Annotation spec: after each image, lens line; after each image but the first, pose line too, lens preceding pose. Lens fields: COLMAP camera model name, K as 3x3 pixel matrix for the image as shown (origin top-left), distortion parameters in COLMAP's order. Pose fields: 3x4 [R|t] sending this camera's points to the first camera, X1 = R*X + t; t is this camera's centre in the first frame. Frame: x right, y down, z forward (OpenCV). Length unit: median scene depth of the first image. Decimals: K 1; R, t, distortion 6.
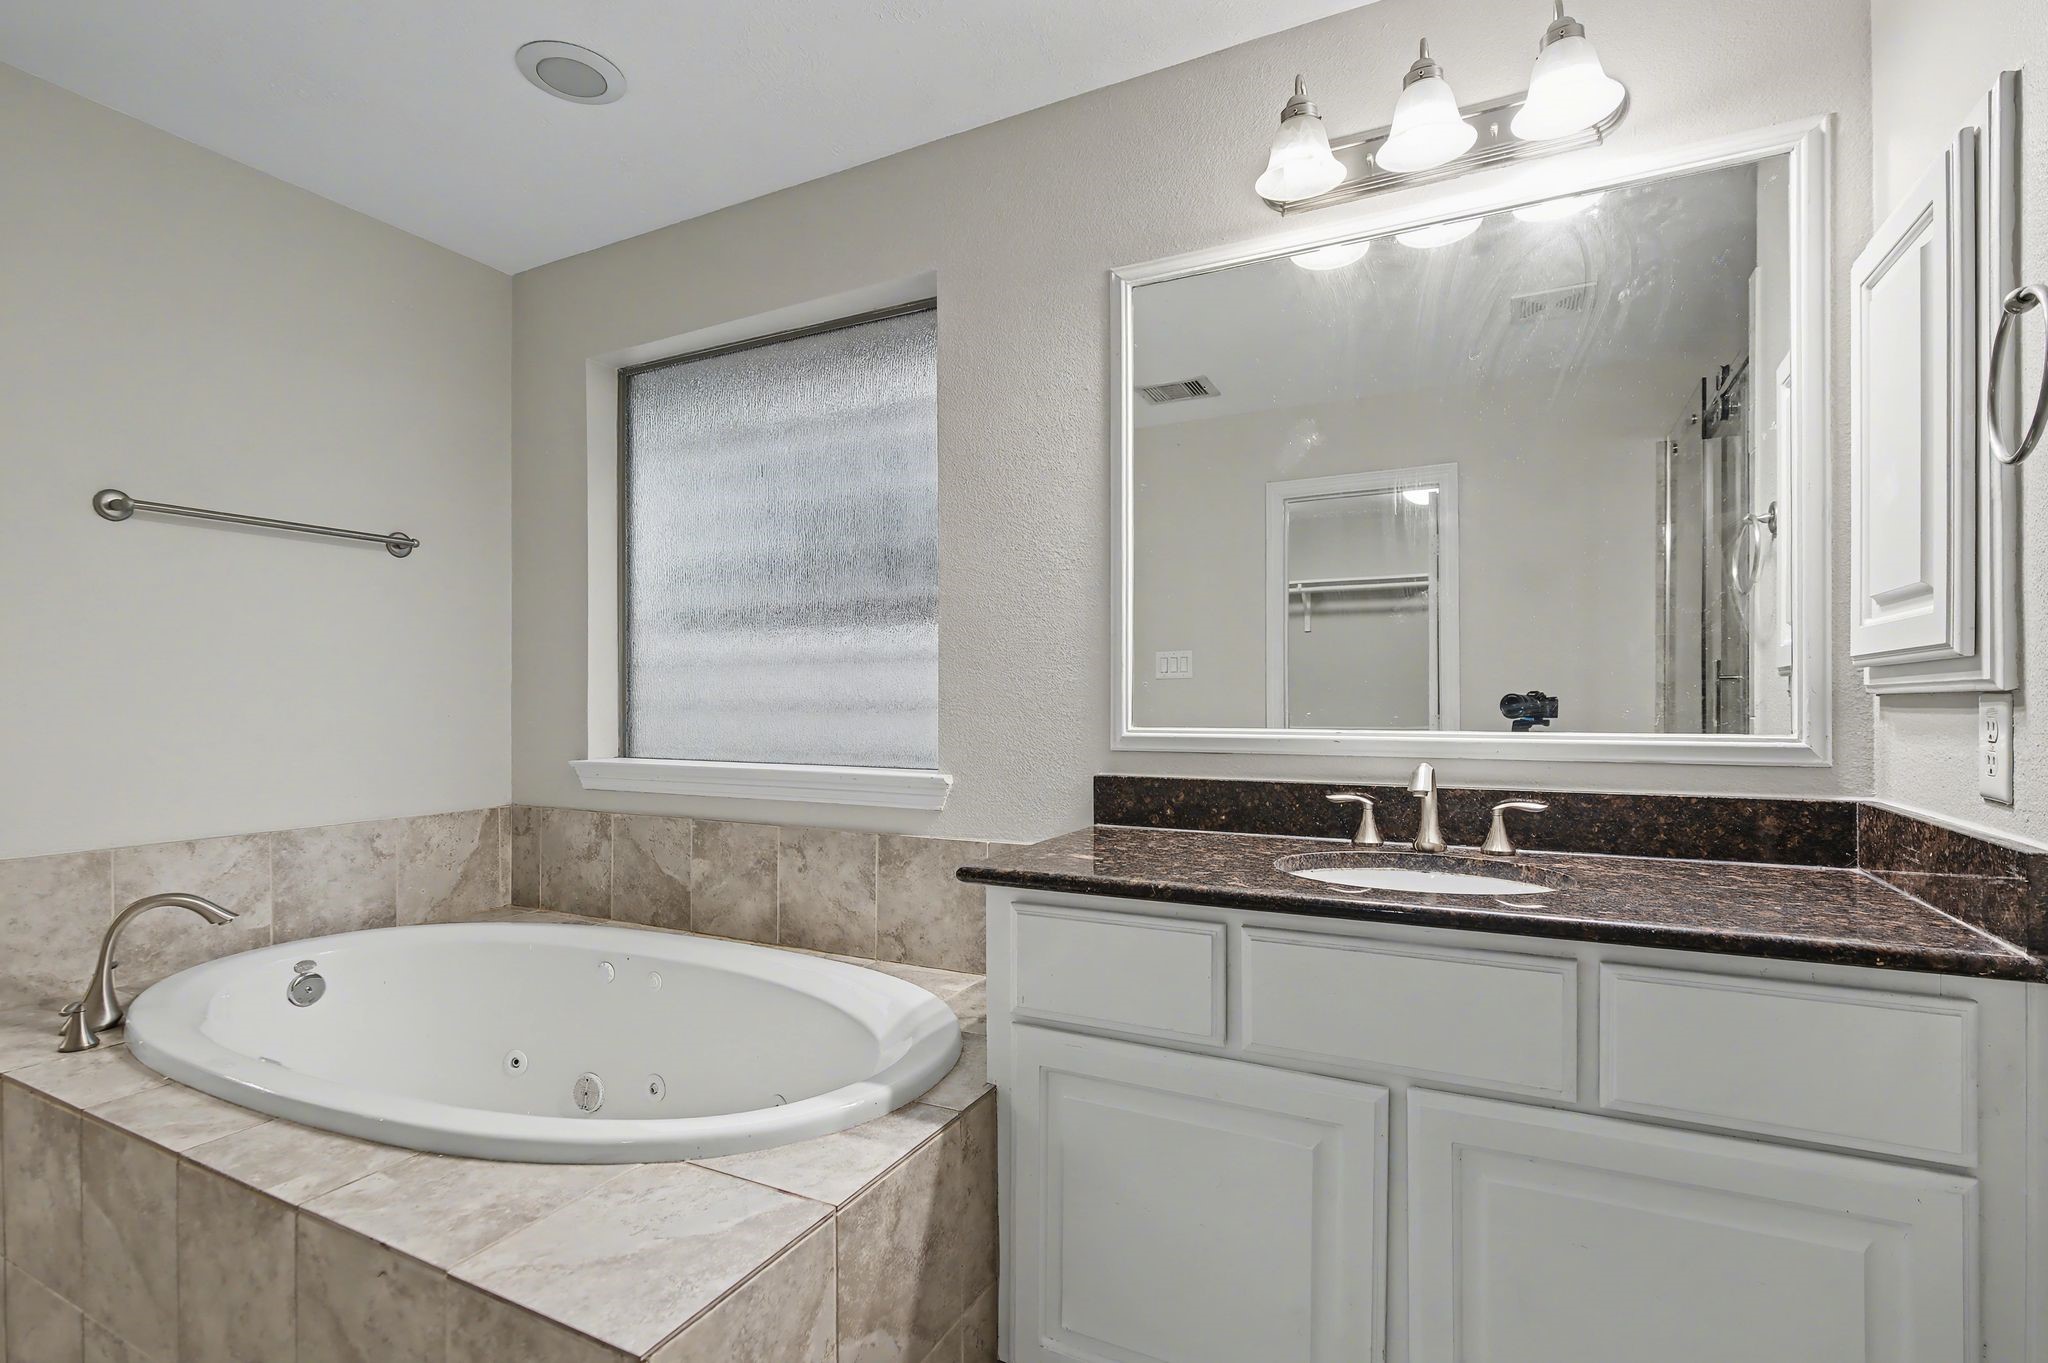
lens RADIAL K [[963.2, 0, 1012.5], [0, 963.2, 703.1], [0, 0, 1]] dist [-0.012796, 0.003987]
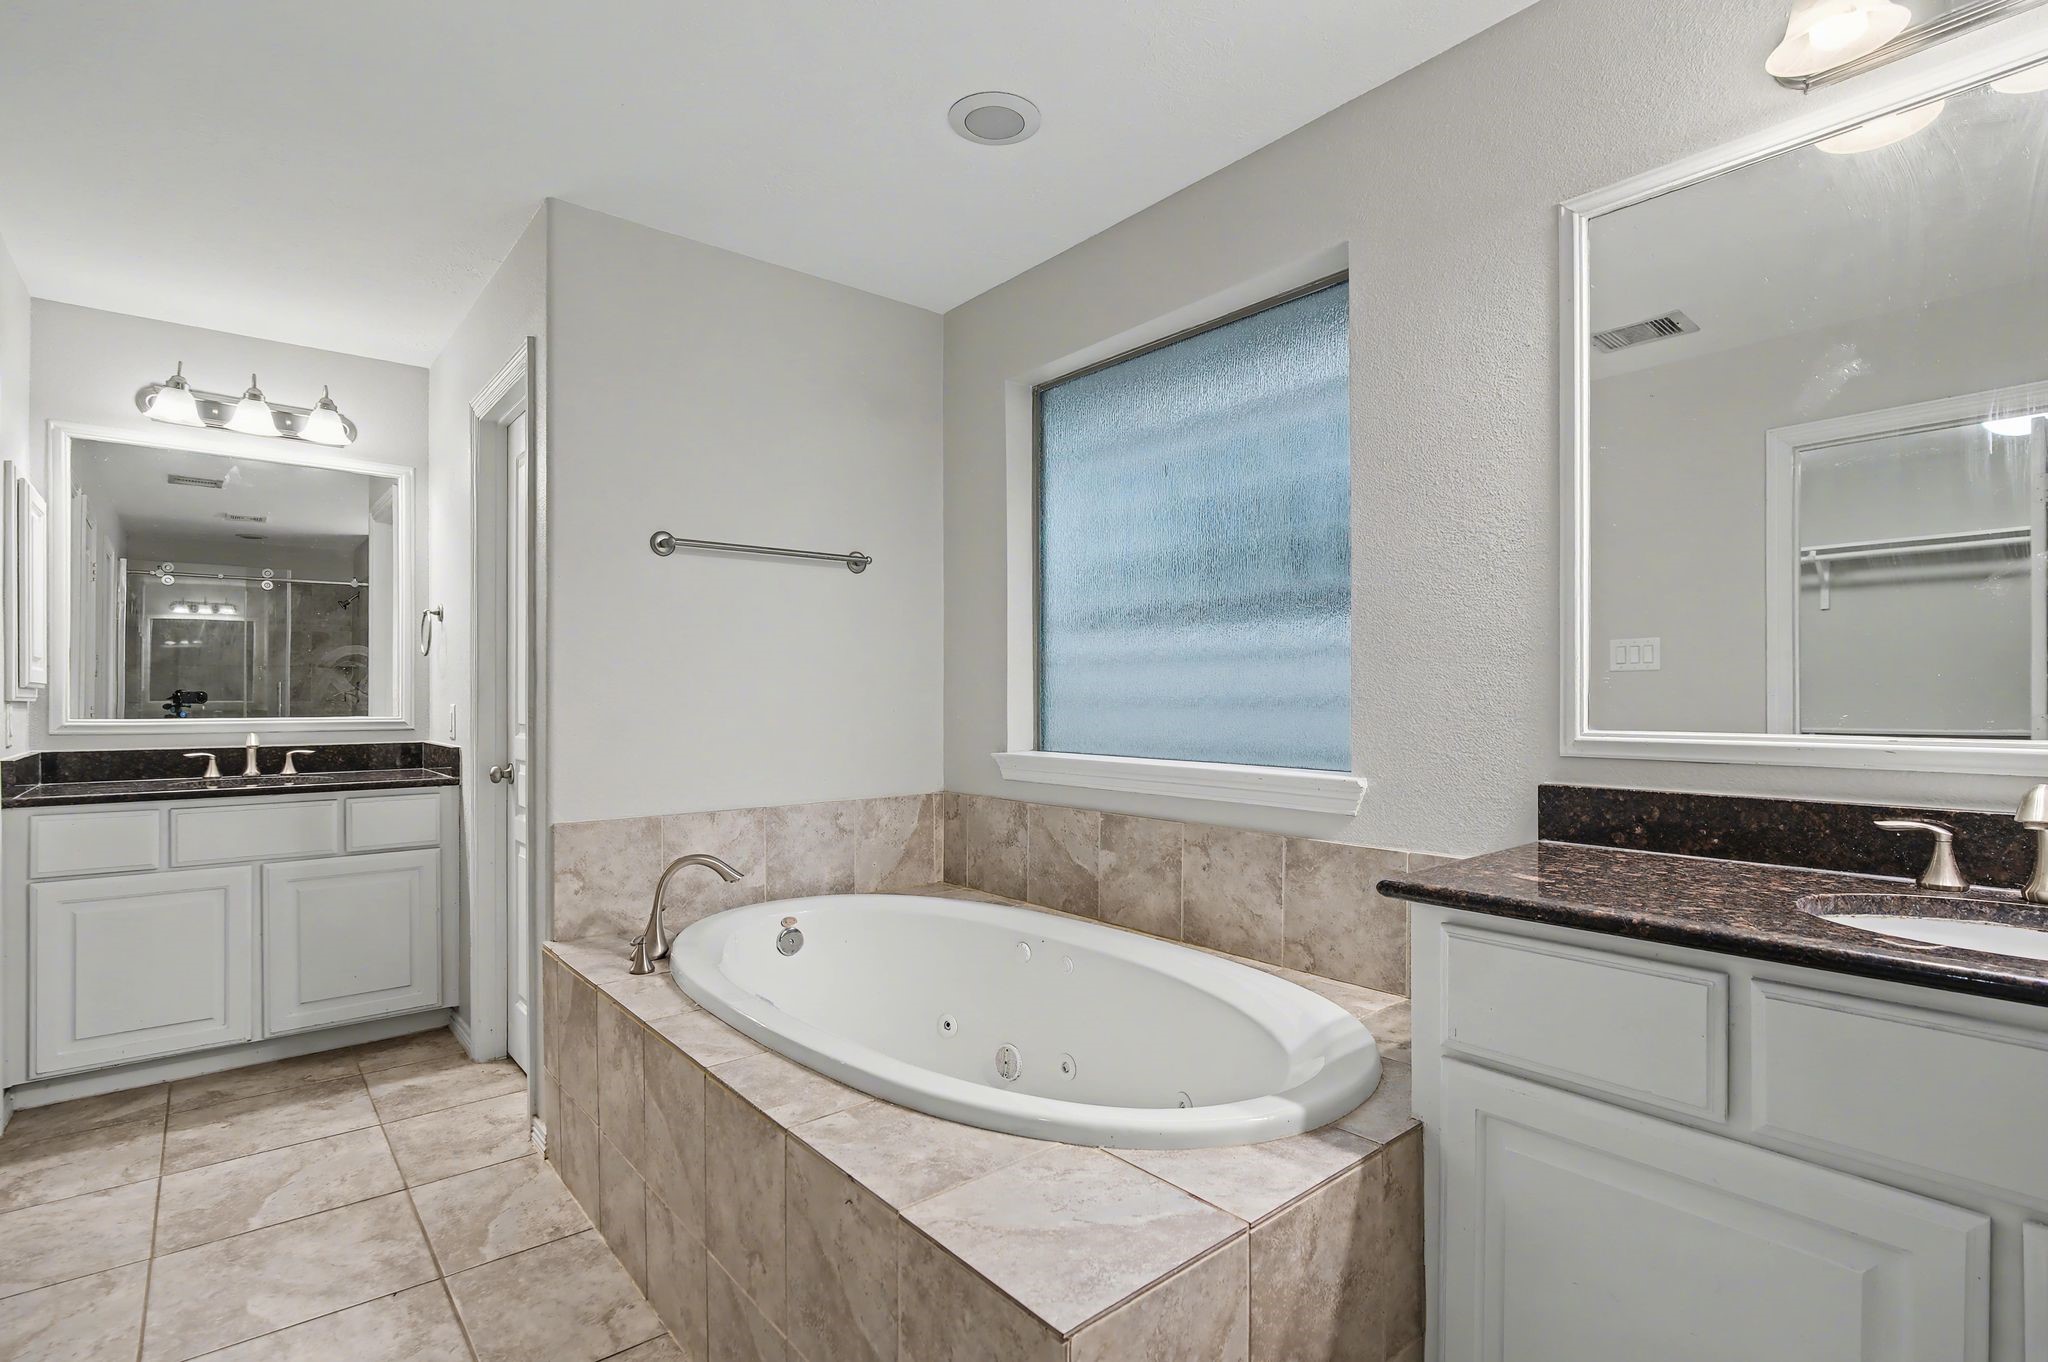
lens RADIAL K [[963.2, 0, 1018.4], [0, 963.2, 698.1], [0, 0, 1]] dist [-0.012796, 0.003987]
pose [[0.921713, 0.000569, -0.387872, -0.013371], [-0.000074, 0.999999, 0.001291, -0.004301], [0.387873, -0.001161, 0.921712, 0.009682]]
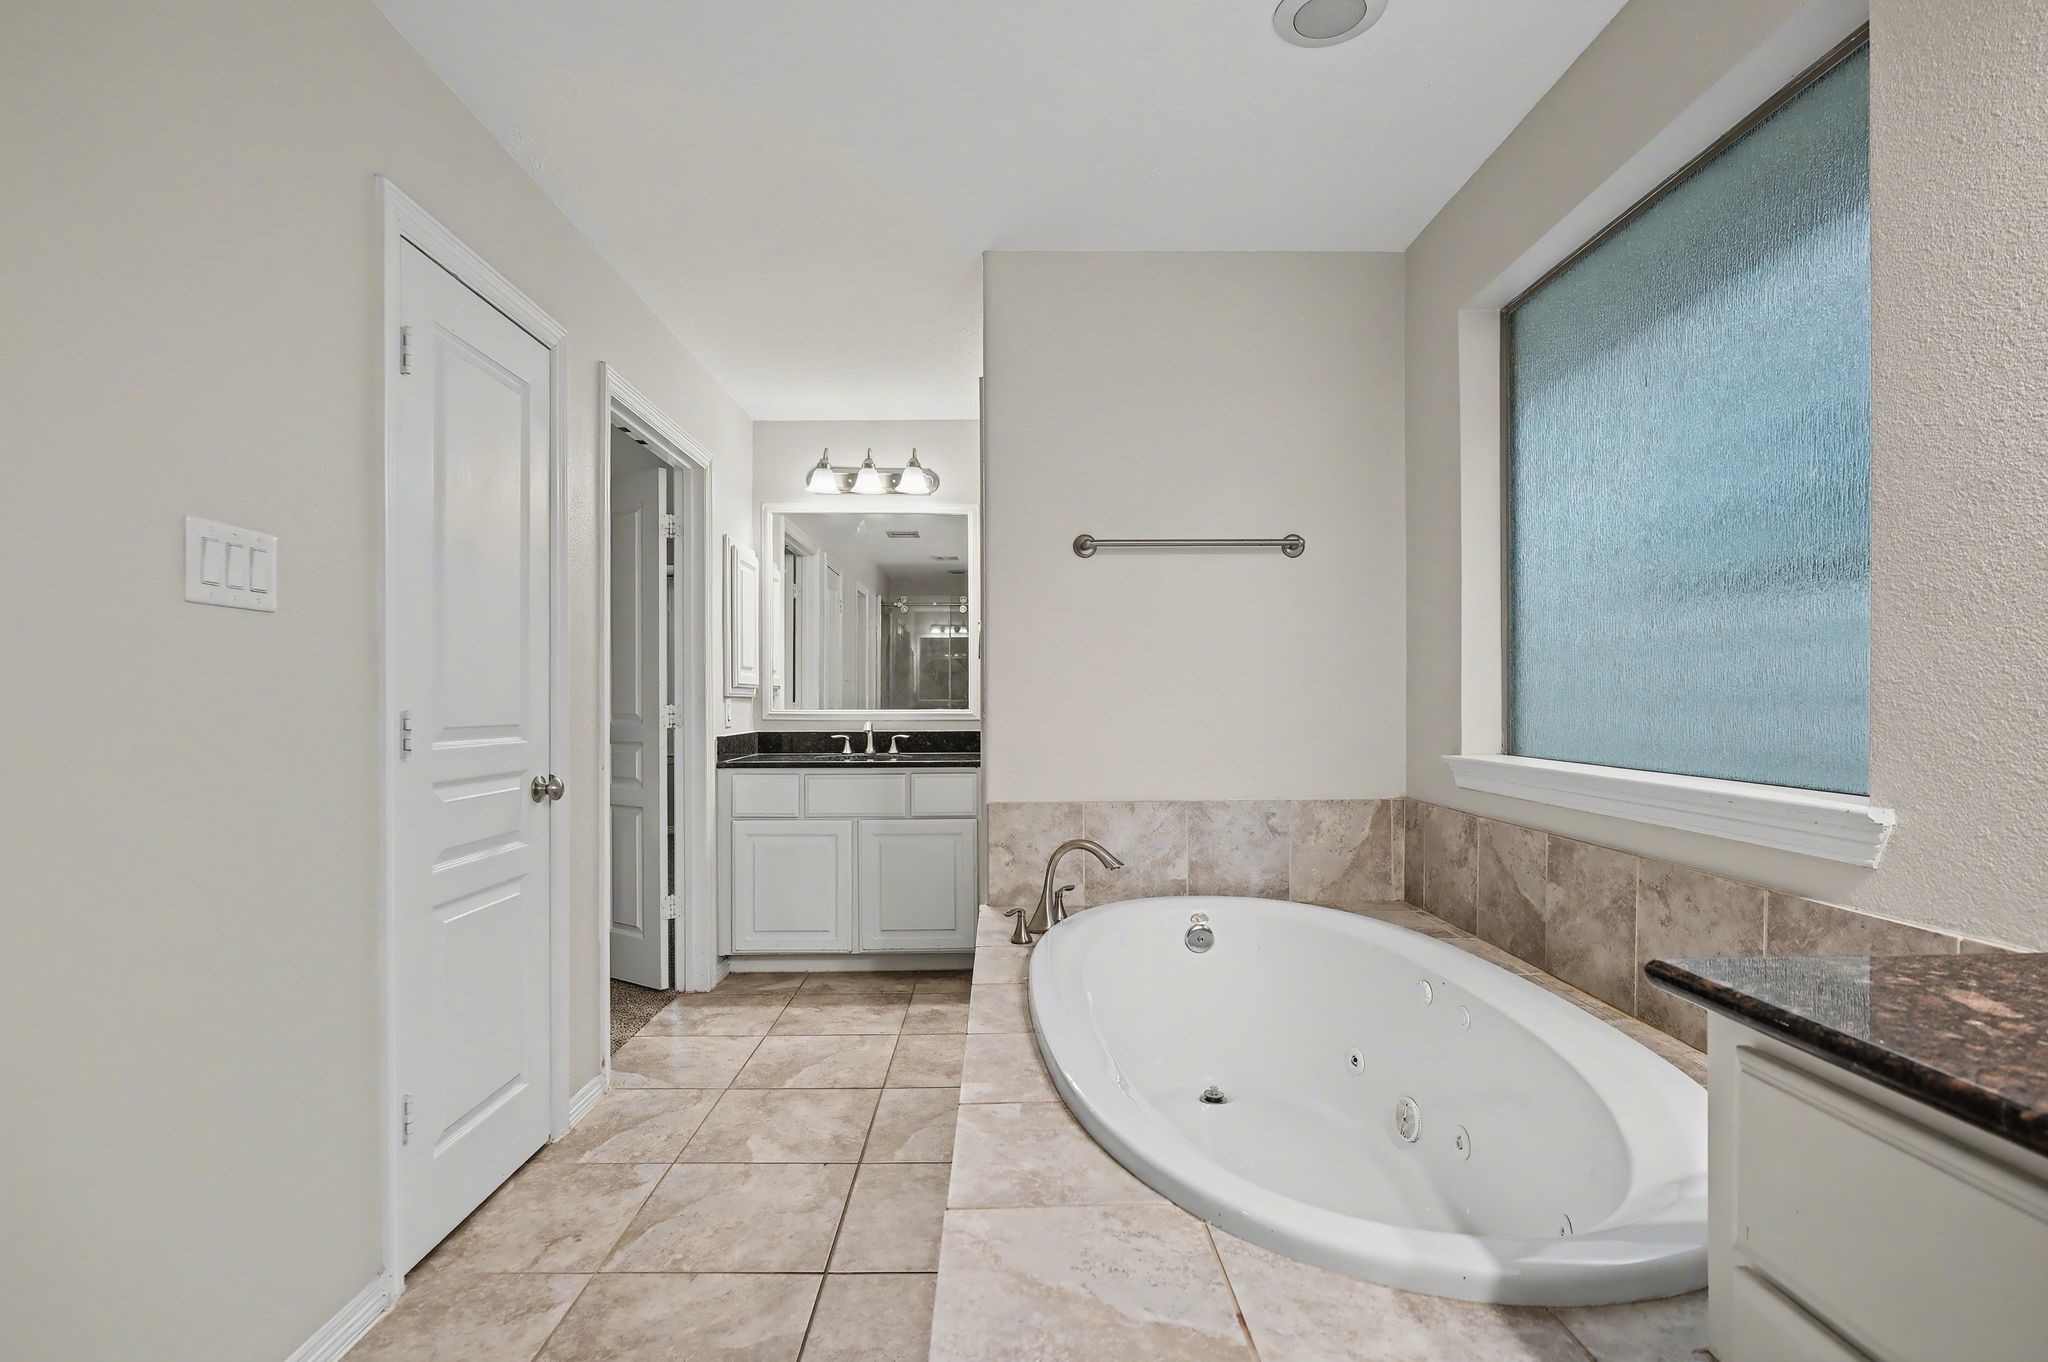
lens RADIAL K [[963.2, 0, 1063.9], [0, 963.2, 703.7], [0, 0, 1]] dist [-0.012796, 0.003987]
pose [[0.478898, 0.003373, -0.877864, 0.213540], [0.002352, 0.999984, 0.005125, 0.006617], [0.877868, -0.004519, 0.478882, 0.296913]]
